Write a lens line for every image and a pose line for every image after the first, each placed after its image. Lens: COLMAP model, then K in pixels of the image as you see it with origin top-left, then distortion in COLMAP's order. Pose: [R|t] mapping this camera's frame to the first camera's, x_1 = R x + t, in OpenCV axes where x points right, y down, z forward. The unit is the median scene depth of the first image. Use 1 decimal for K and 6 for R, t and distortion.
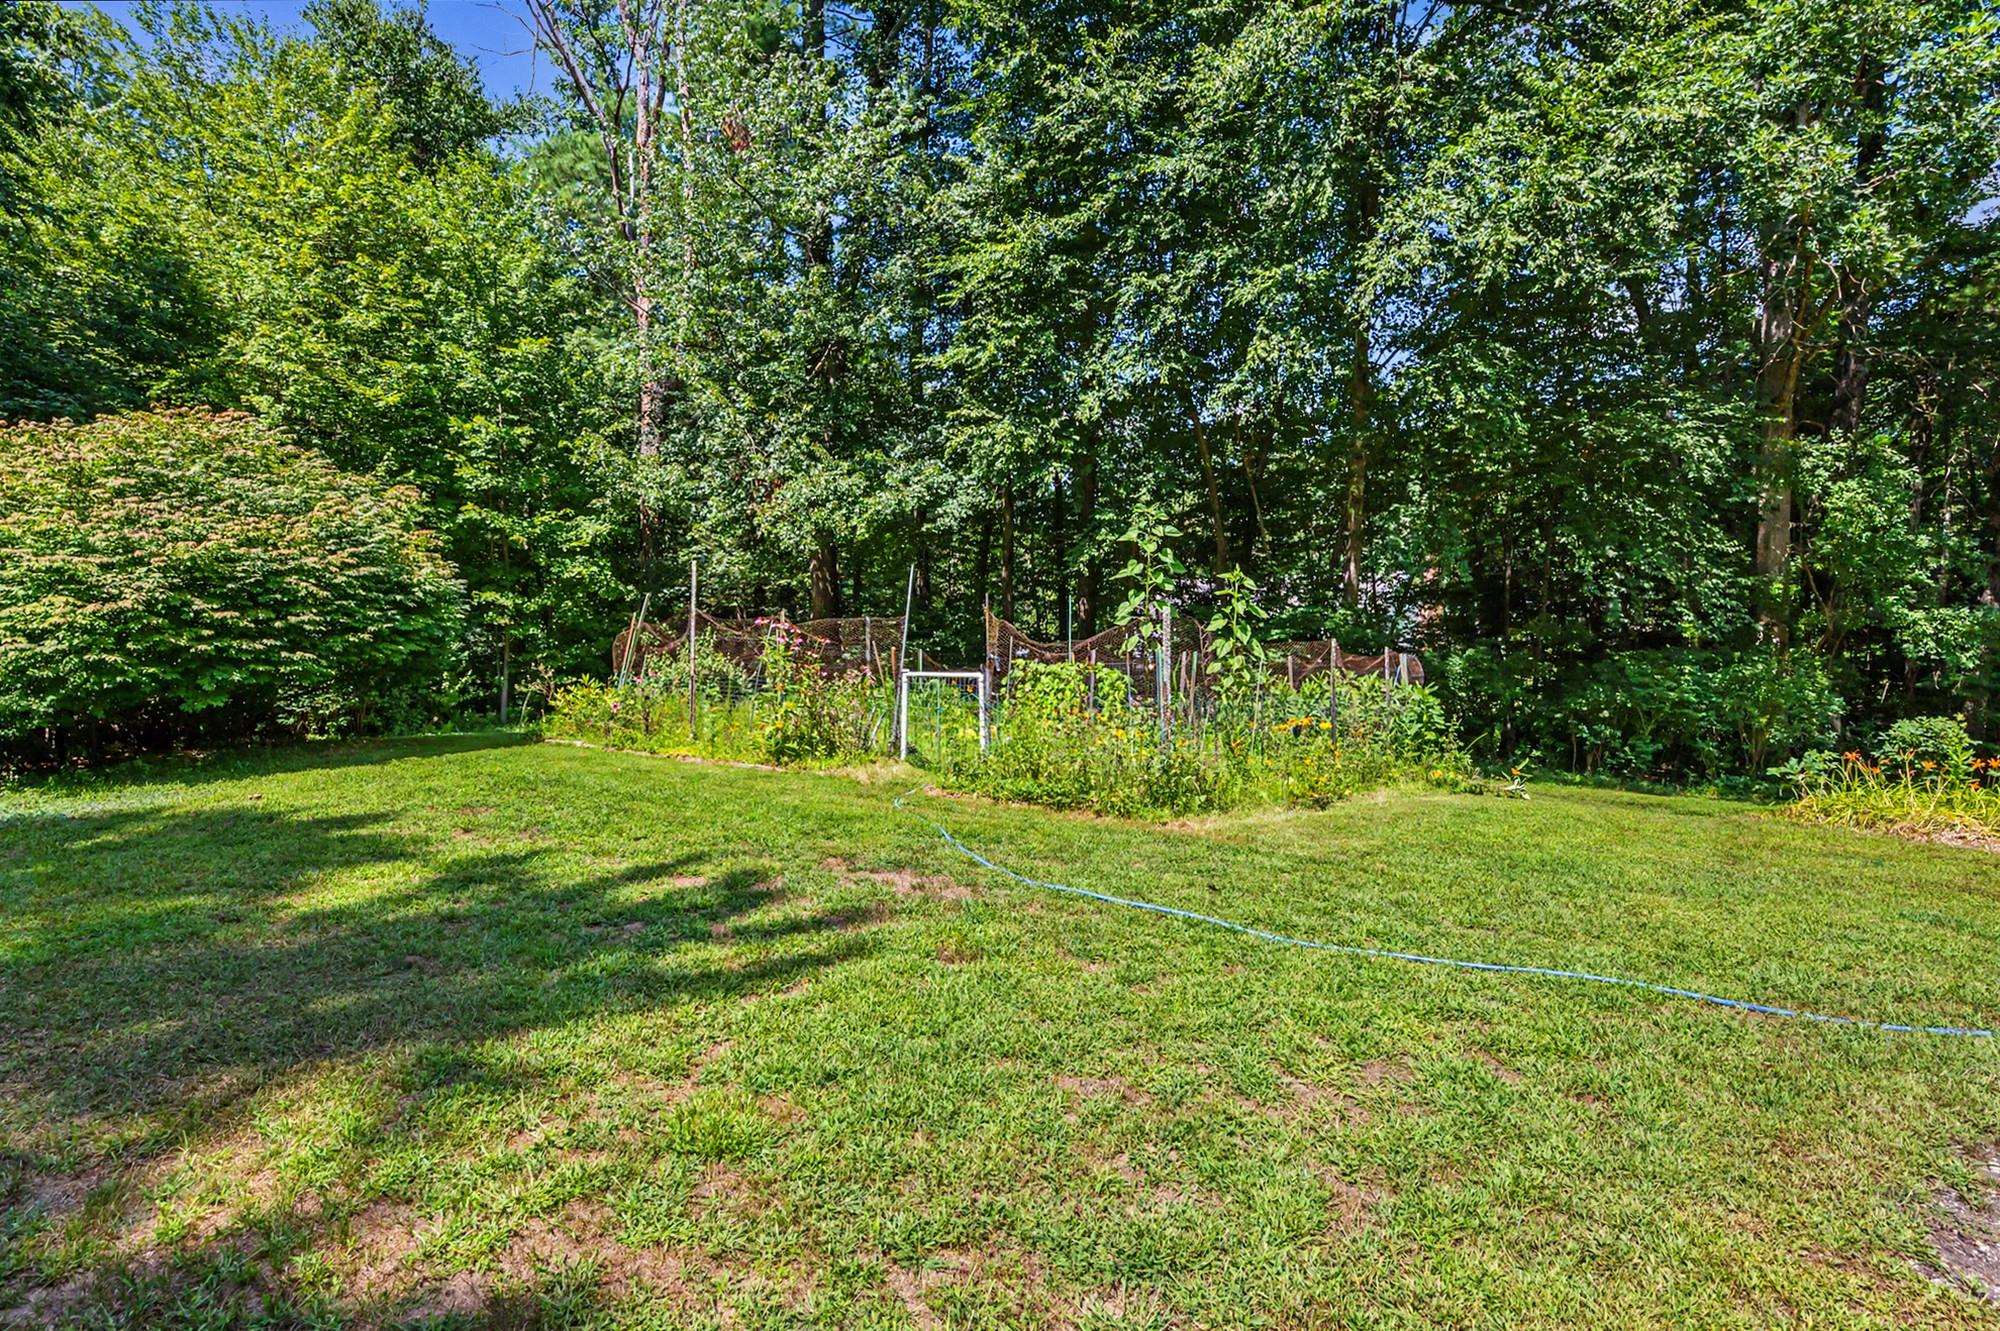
lens RADIAL K [[928.1, 0, 994.4], [0, 928.1, 658.8], [0, 0, 1]] dist [-0.004722, -0.000300]
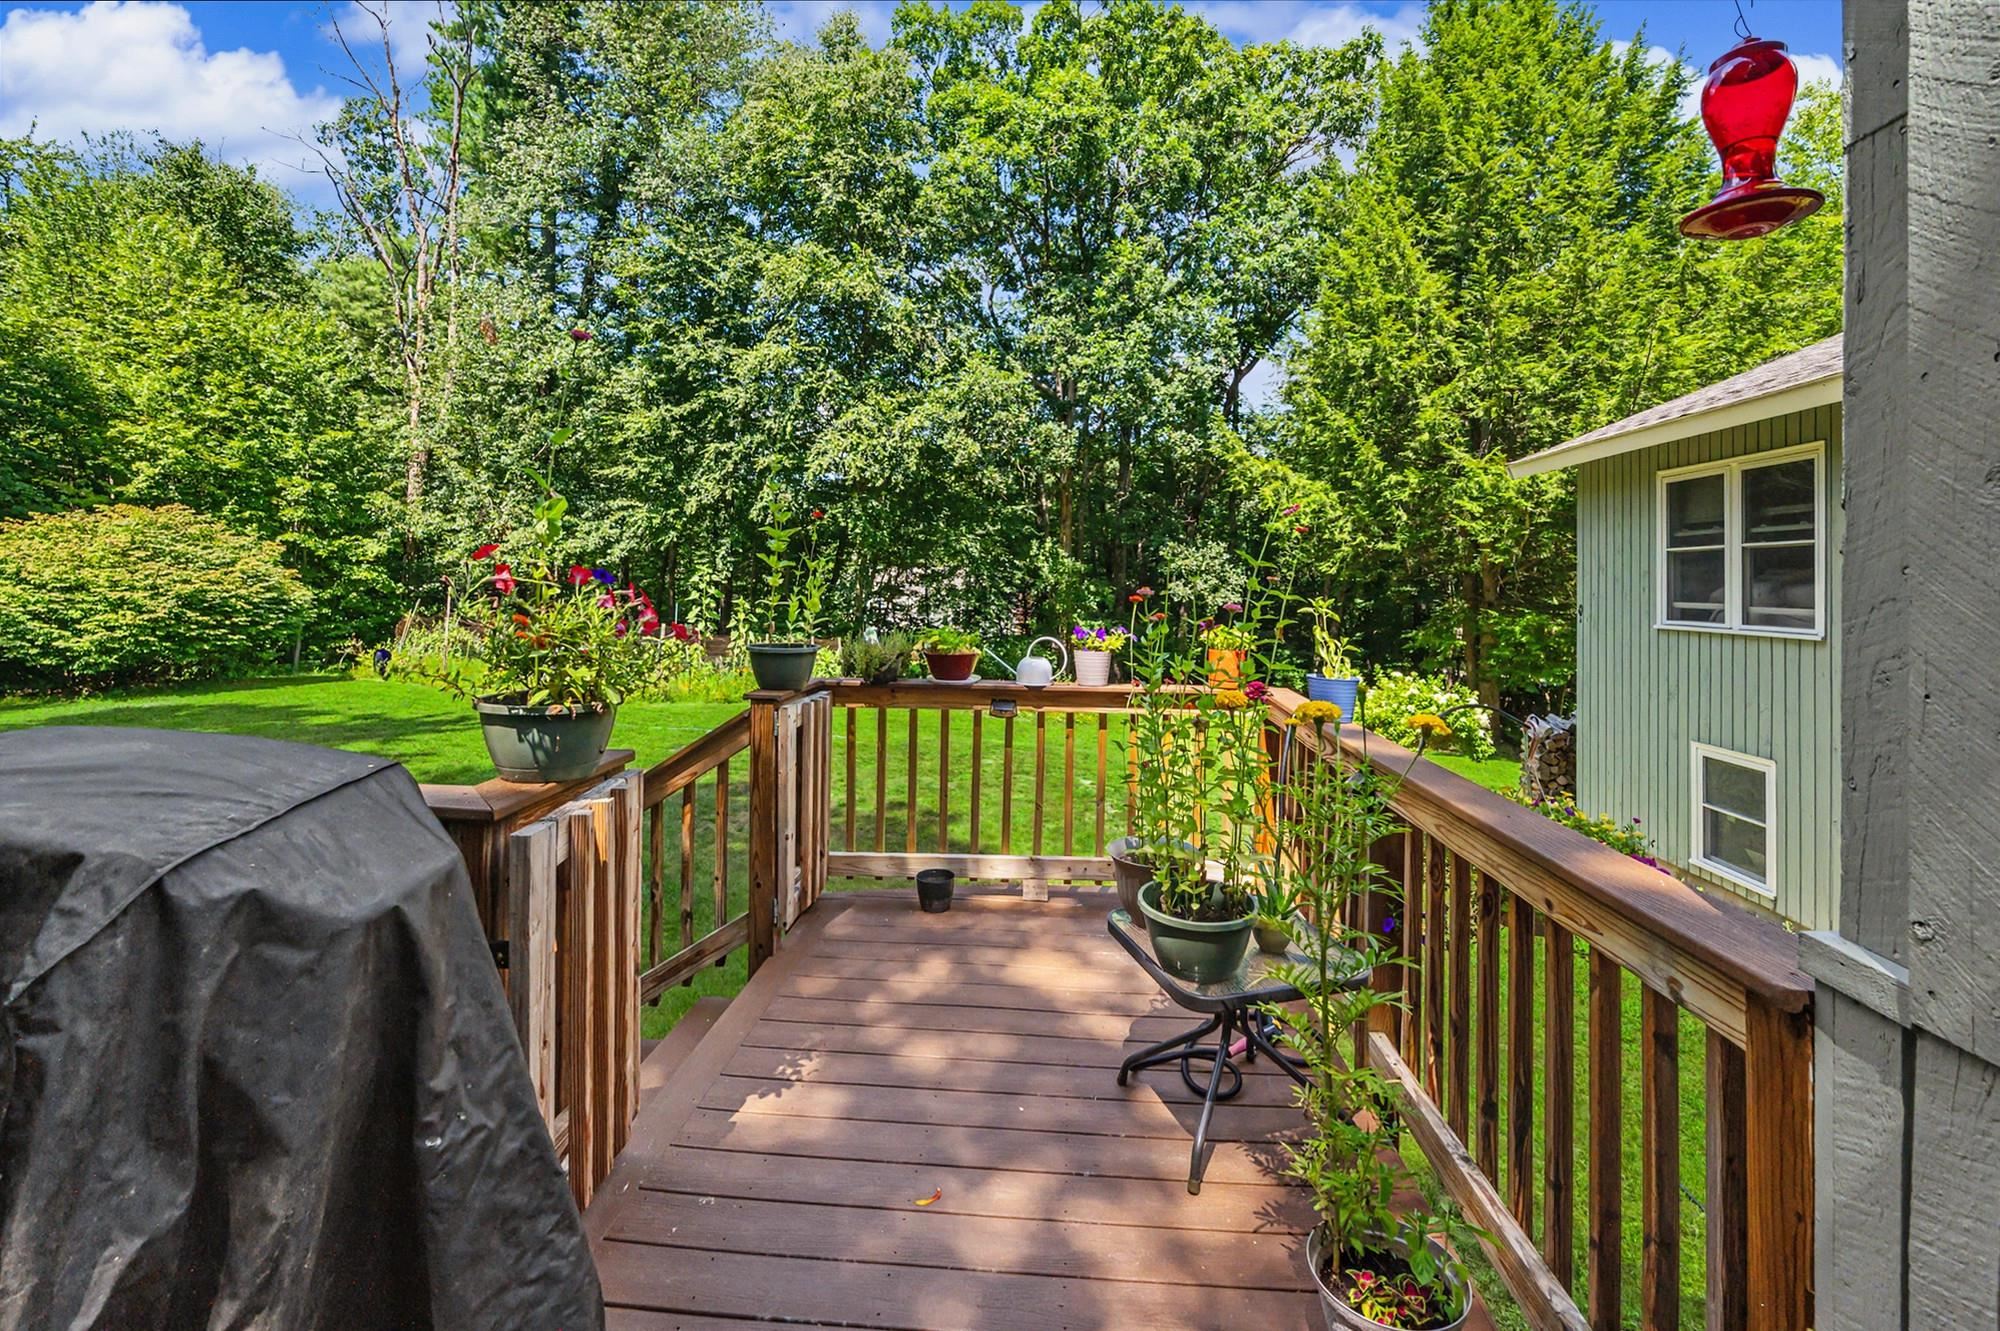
lens RADIAL K [[841.2, 0, 1022.0], [0, 841.2, 580.1], [0, 0, 1]] dist [-0.011405, -0.000443]
pose [[0.954940, 0.033647, 0.294887, 0.245787], [-0.020447, 0.998651, -0.047734, -0.048368], [-0.296095, 0.039553, 0.954339, -0.831421]]
